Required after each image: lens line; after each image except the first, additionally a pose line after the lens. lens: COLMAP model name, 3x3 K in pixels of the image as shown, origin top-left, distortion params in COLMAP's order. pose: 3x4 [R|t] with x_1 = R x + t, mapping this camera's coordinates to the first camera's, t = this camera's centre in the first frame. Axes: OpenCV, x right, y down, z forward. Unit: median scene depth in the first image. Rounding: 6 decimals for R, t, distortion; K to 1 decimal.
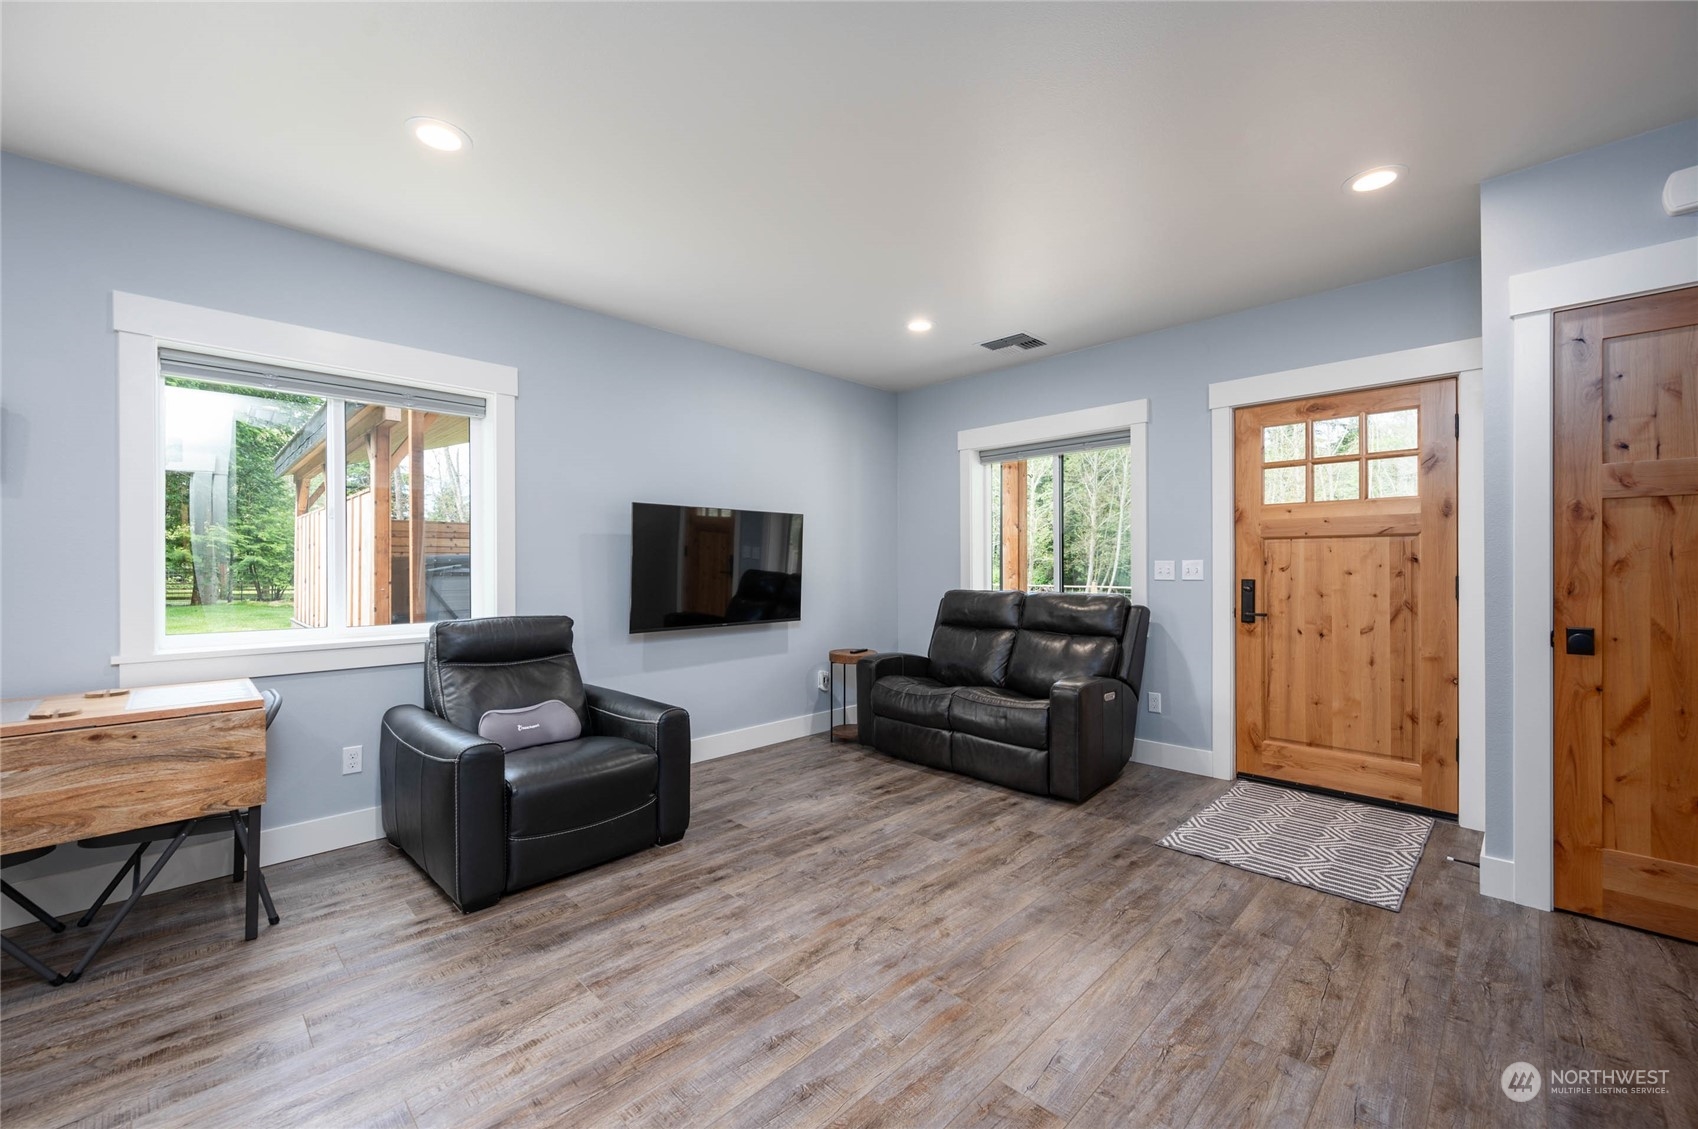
lens RADIAL K [[677.9, 0, 850.4], [0, 677.9, 563.8], [0, 0, 1]] dist [-0.001556, -0.000017]
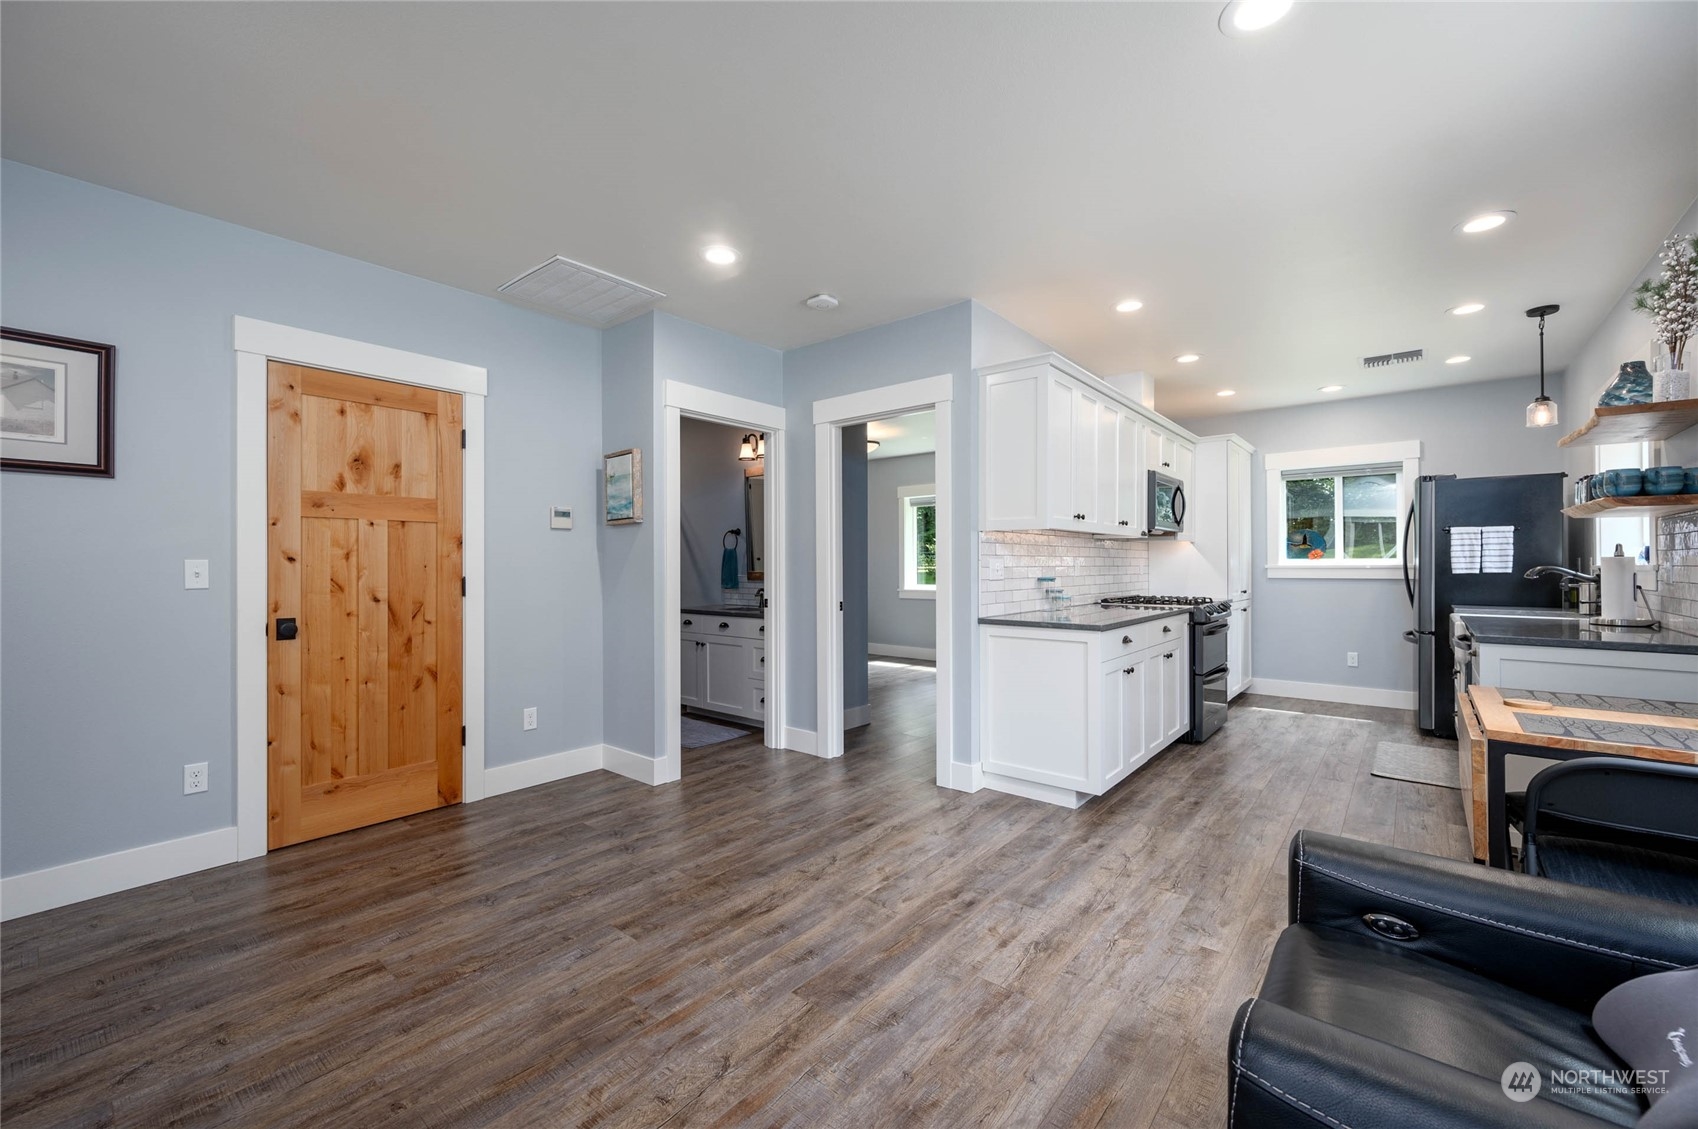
lens RADIAL K [[677.9, 0, 854.0], [0, 677.9, 561.8], [0, 0, 1]] dist [-0.001556, -0.000017]
pose [[-0.995191, 0.008892, -0.097545, -0.066004], [0.009201, 0.999954, -0.002722, 0.001627], [0.097517, -0.003607, -0.995227, 1.823200]]
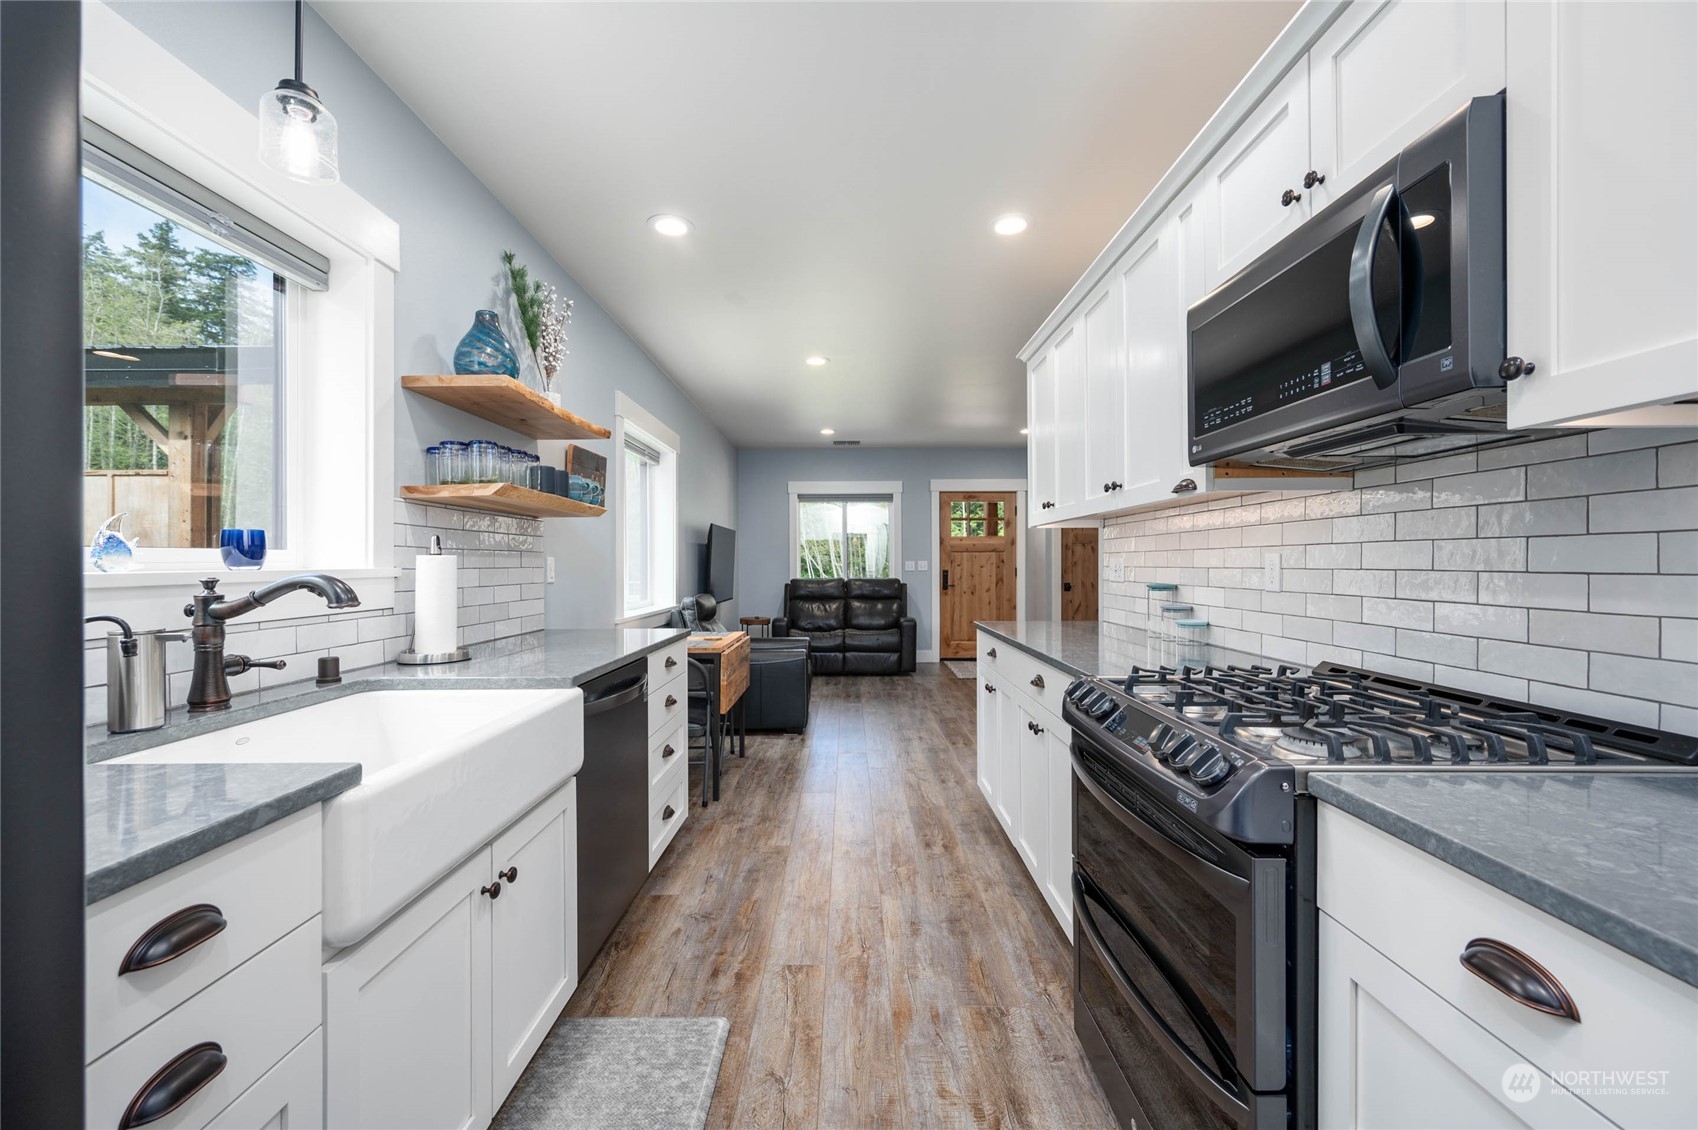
lens RADIAL K [[677.9, 0, 846.6], [0, 677.9, 564.0], [0, 0, 1]] dist [-0.001556, -0.000017]
pose [[0.705384, 0.001158, 0.708824, -2.153589], [-0.000648, 0.999999, -0.000989, 0.010354], [-0.708825, 0.000238, 0.705385, -0.595494]]
